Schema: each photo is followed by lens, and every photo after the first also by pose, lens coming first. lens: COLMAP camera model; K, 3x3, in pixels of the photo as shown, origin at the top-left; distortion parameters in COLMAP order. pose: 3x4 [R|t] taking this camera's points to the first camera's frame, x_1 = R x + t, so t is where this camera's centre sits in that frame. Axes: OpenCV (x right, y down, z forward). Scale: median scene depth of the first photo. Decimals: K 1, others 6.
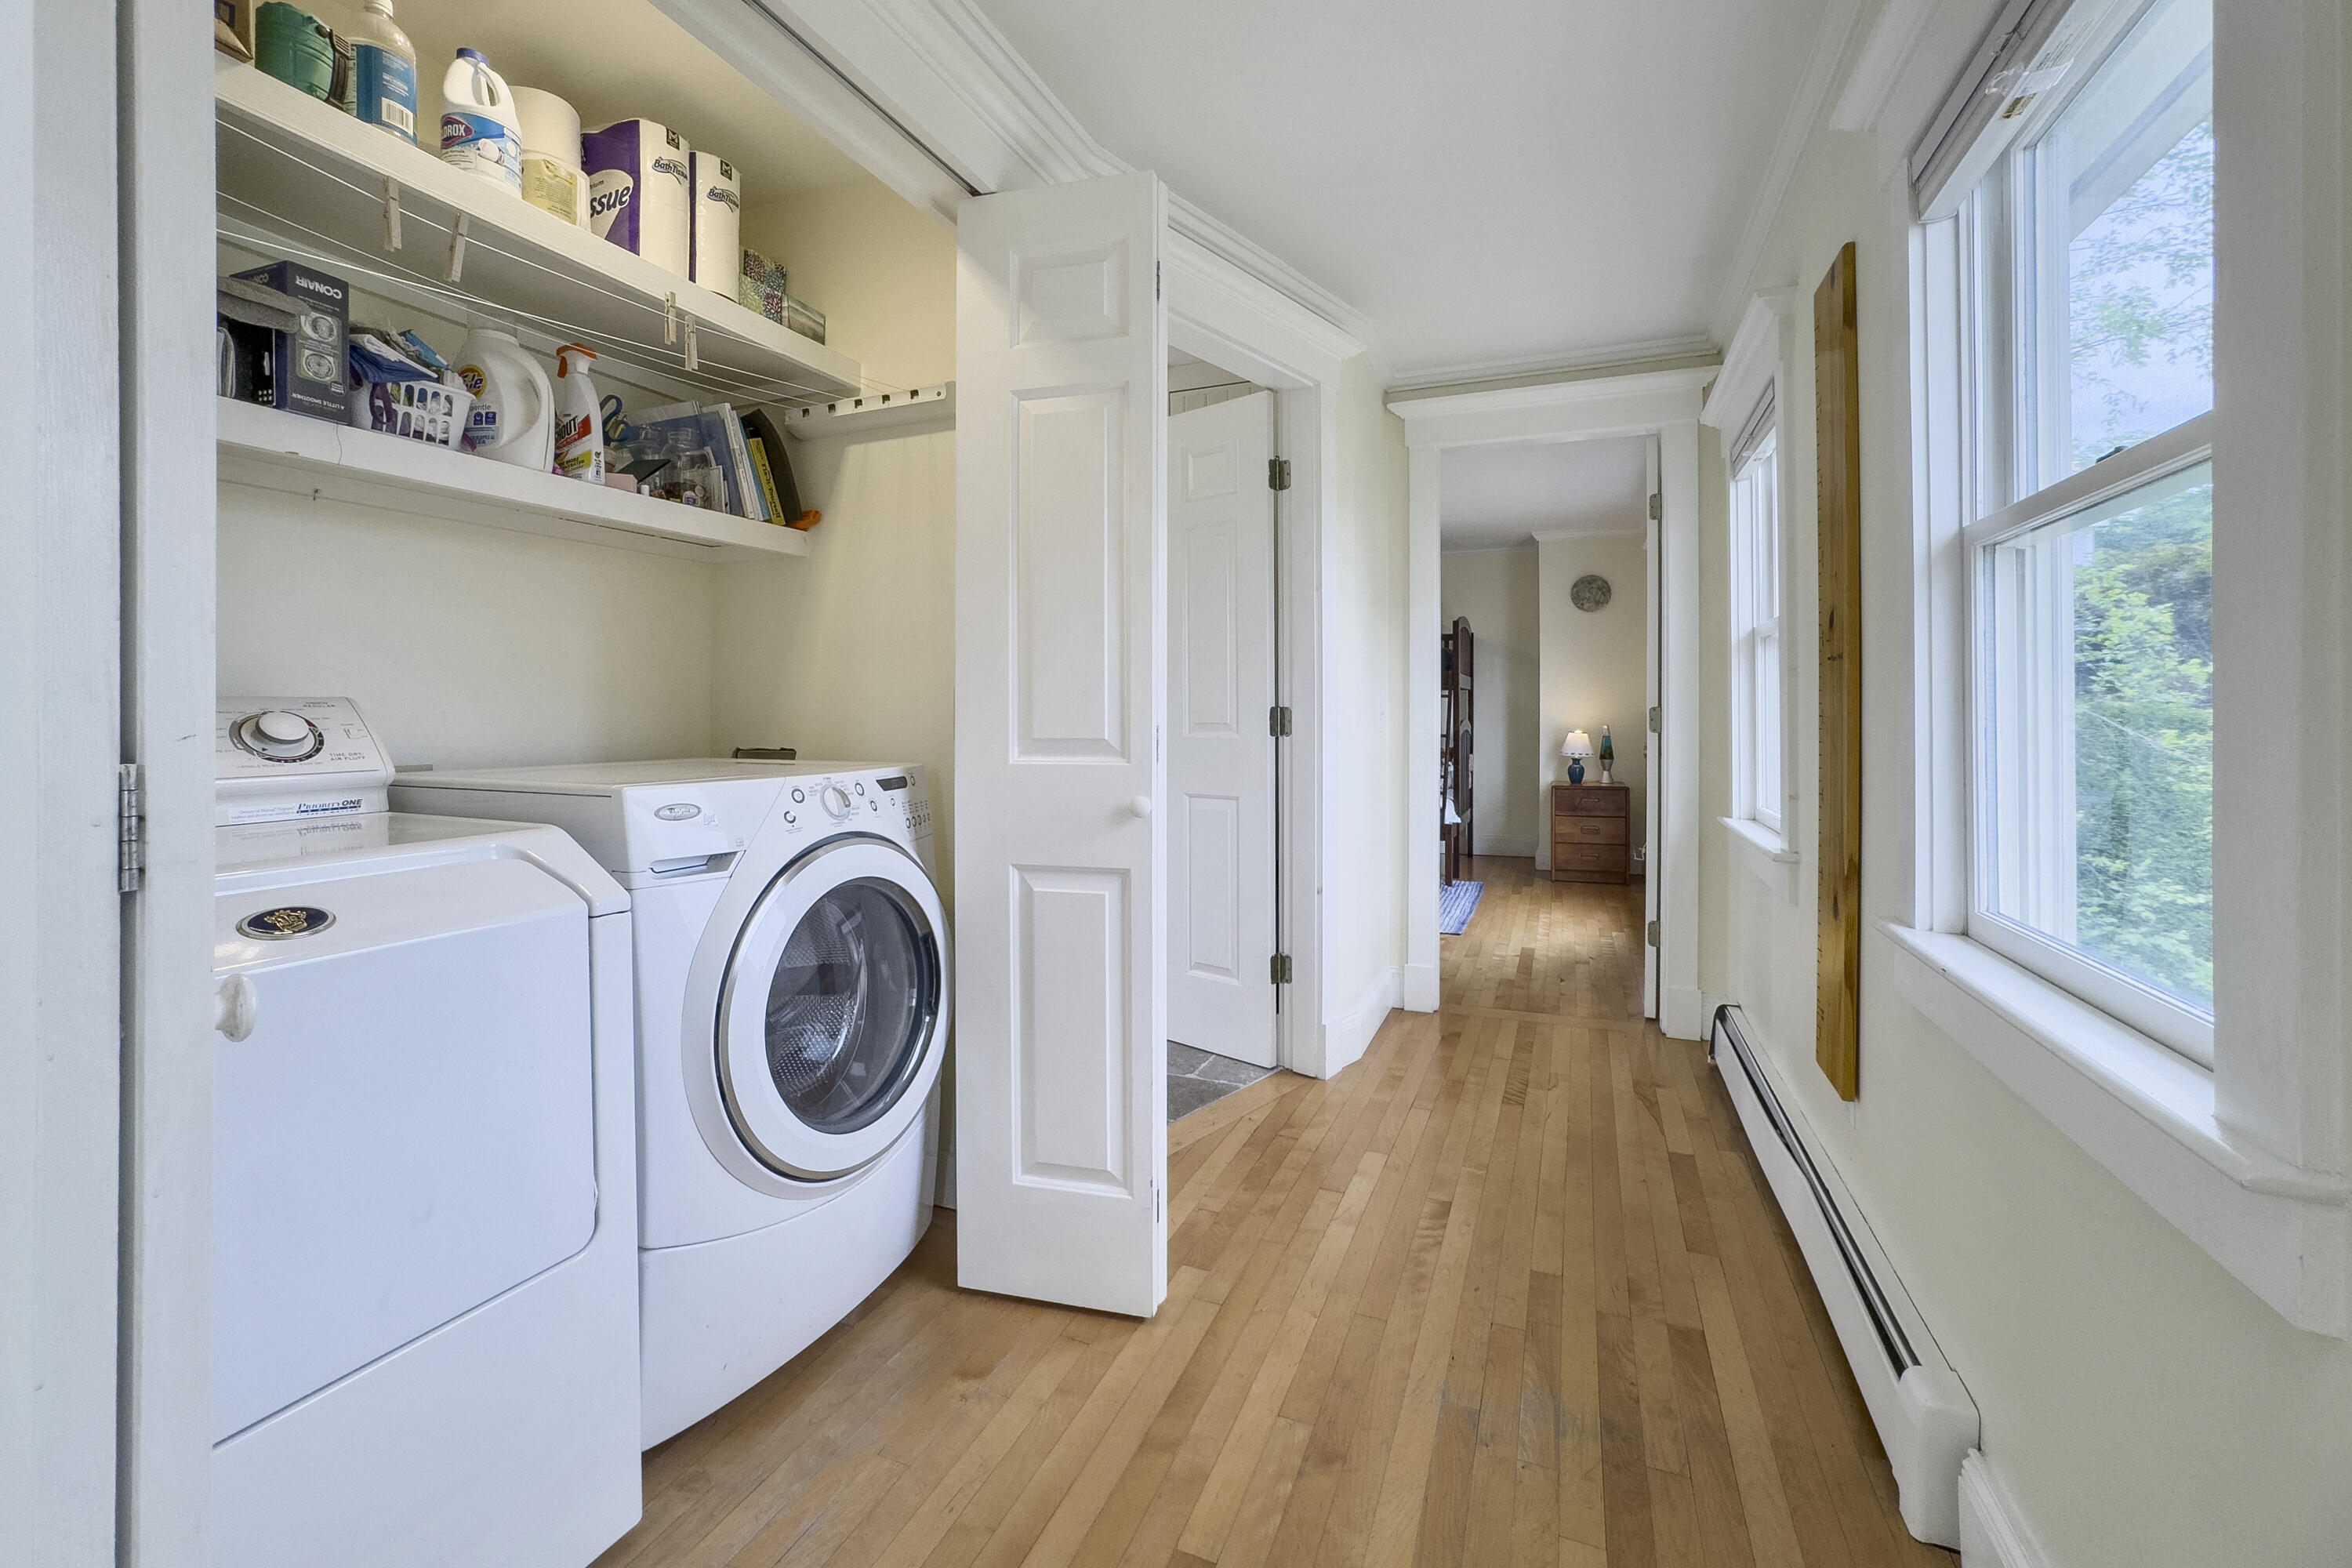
lens RADIAL K [[958.0, 0, 1155.6], [0, 958.0, 721.1], [0, 0, 1]] dist [0.001460, 0.000243]
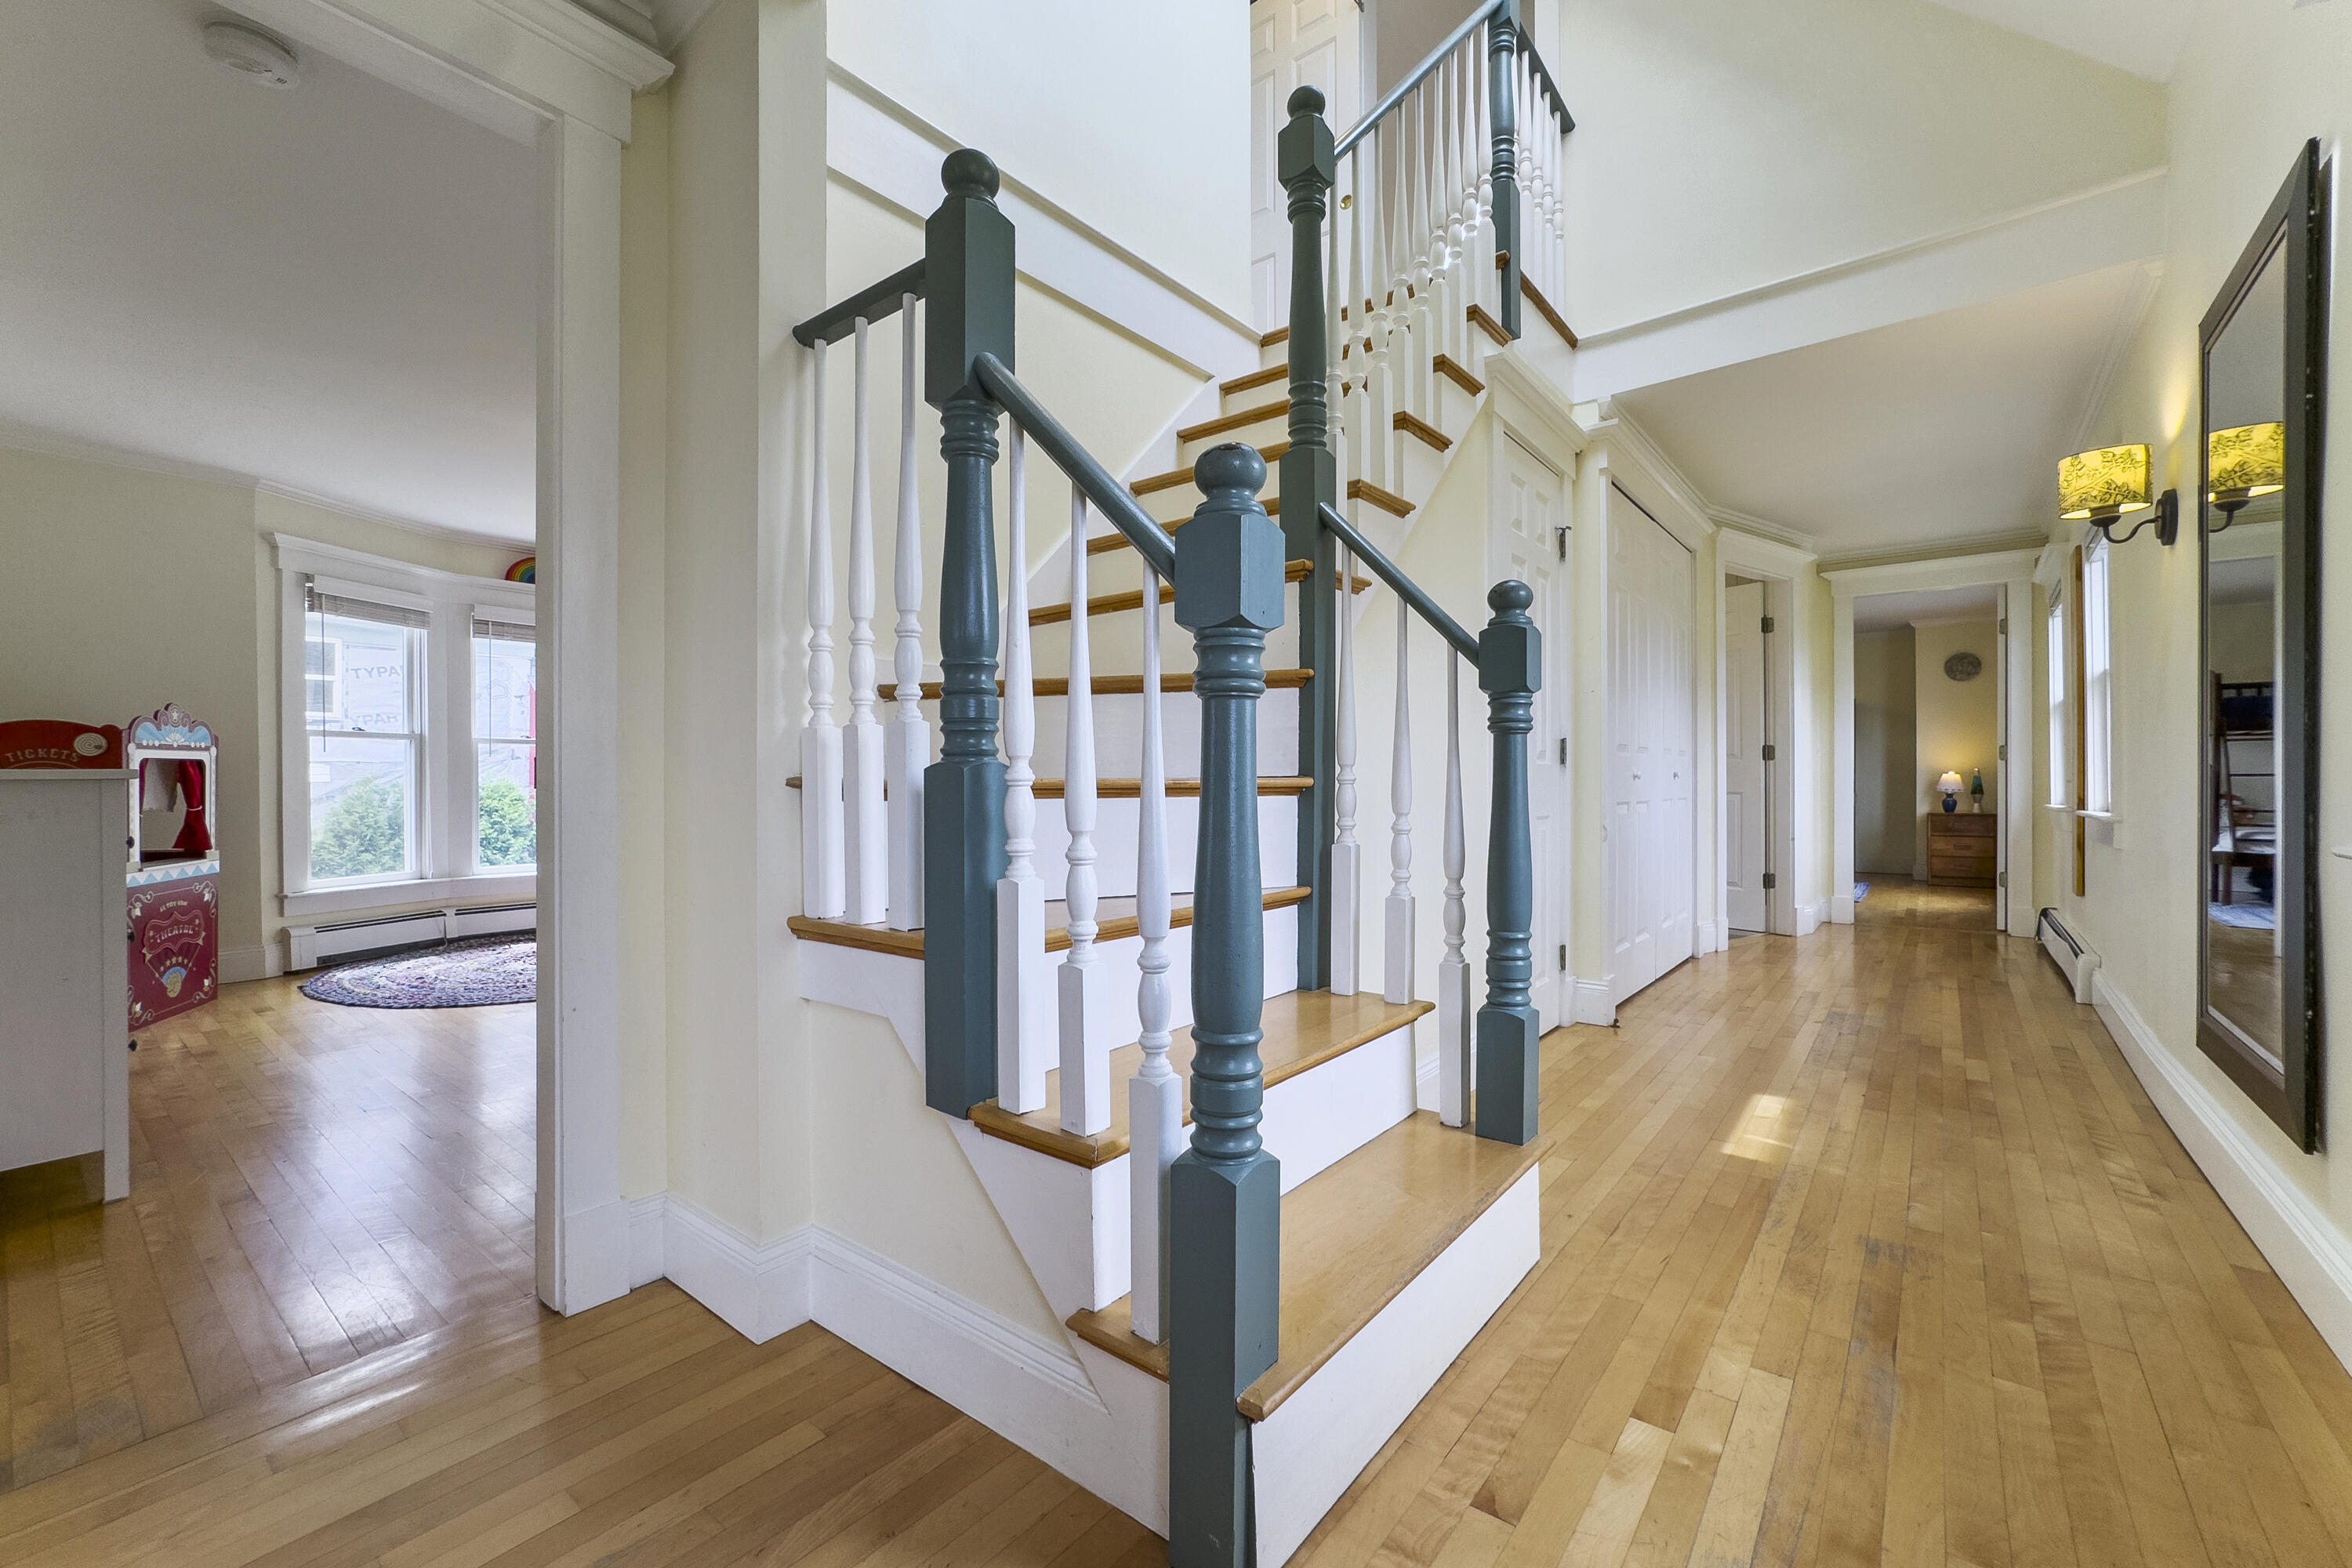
lens RADIAL K [[958.0, 0, 1176.1], [0, 958.0, 776.1], [0, 0, 1]] dist [0.001460, 0.000243]
pose [[0.964774, -0.000050, -0.263078, -0.441416], [-0.002720, 0.999945, -0.010167, 0.060877], [0.263064, 0.010525, 0.964721, -1.014065]]
